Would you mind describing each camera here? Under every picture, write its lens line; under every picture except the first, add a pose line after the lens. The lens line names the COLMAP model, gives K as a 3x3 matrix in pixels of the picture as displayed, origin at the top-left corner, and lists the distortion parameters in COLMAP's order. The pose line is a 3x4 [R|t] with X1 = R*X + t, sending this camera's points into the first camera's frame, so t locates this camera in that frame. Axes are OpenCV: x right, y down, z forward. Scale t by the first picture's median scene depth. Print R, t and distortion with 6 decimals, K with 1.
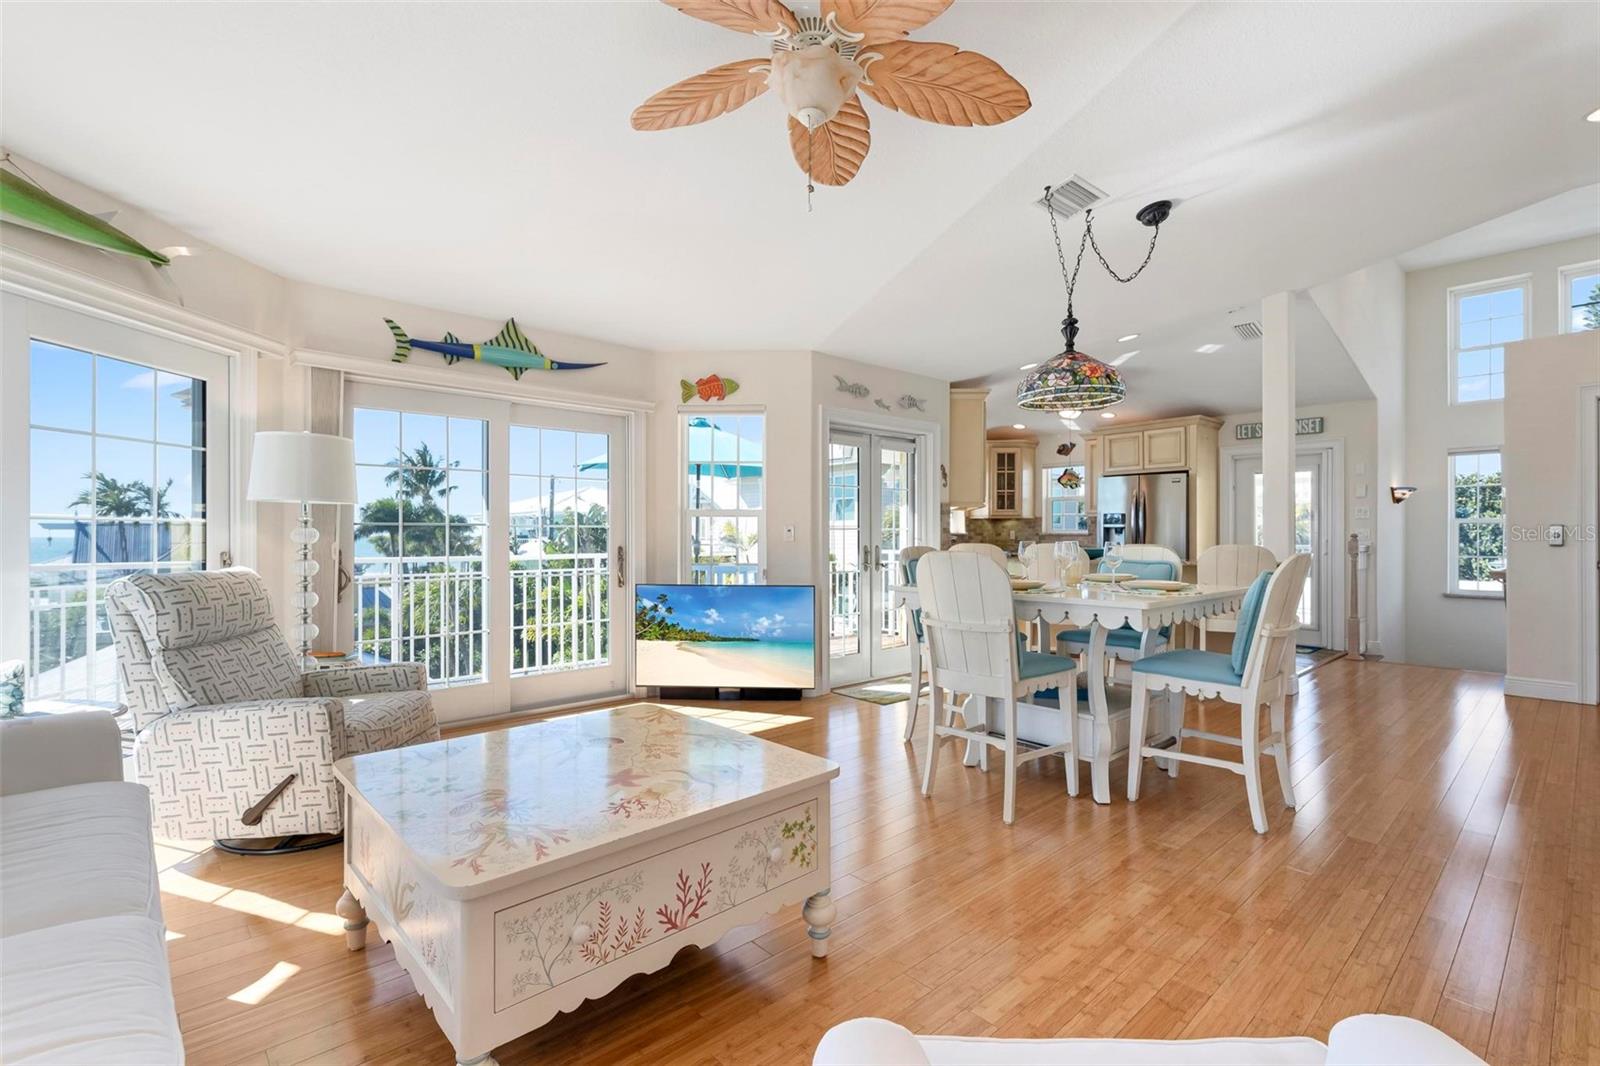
lens RADIAL K [[689.8, 0, 798.5], [0, 689.8, 531.1], [0, 0, 1]] dist [-0.001551, -0.000204]
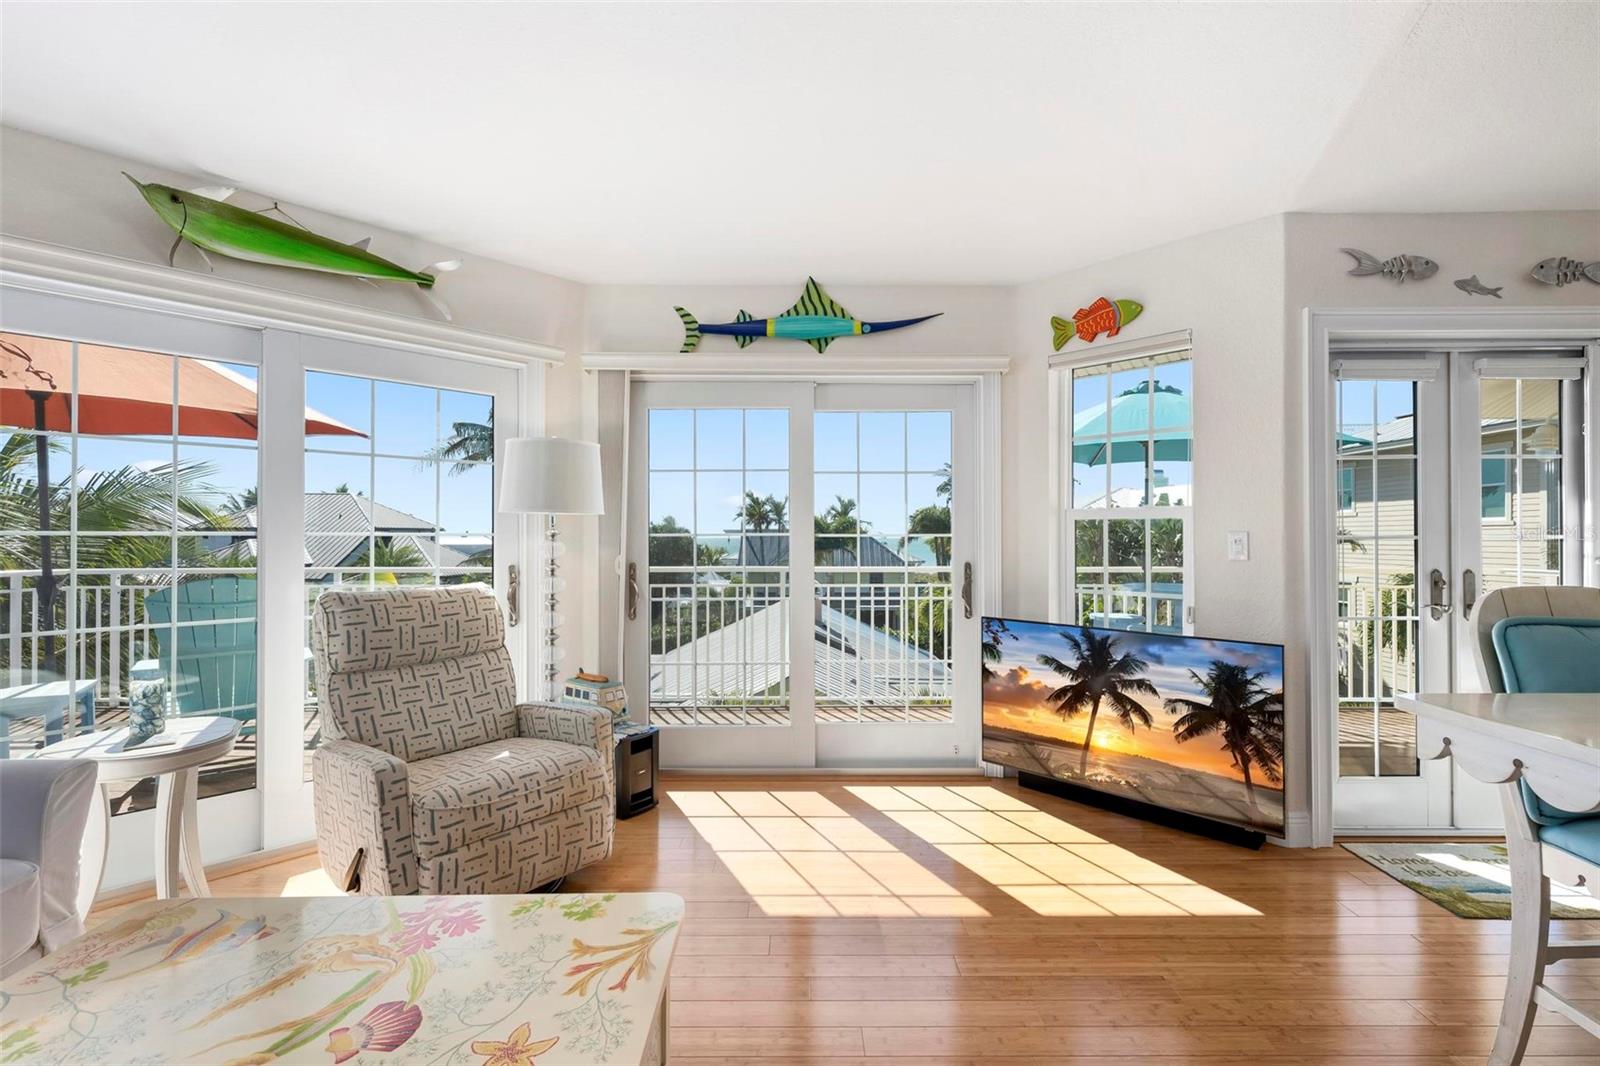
lens RADIAL K [[689.8, 0, 807.0], [0, 689.8, 527.2], [0, 0, 1]] dist [-0.001551, -0.000204]
pose [[0.748441, -0.009209, -0.663137, 0.131725], [0.003090, 0.999941, -0.010399, -0.011584], [0.663194, 0.005734, 0.748425, 0.471296]]
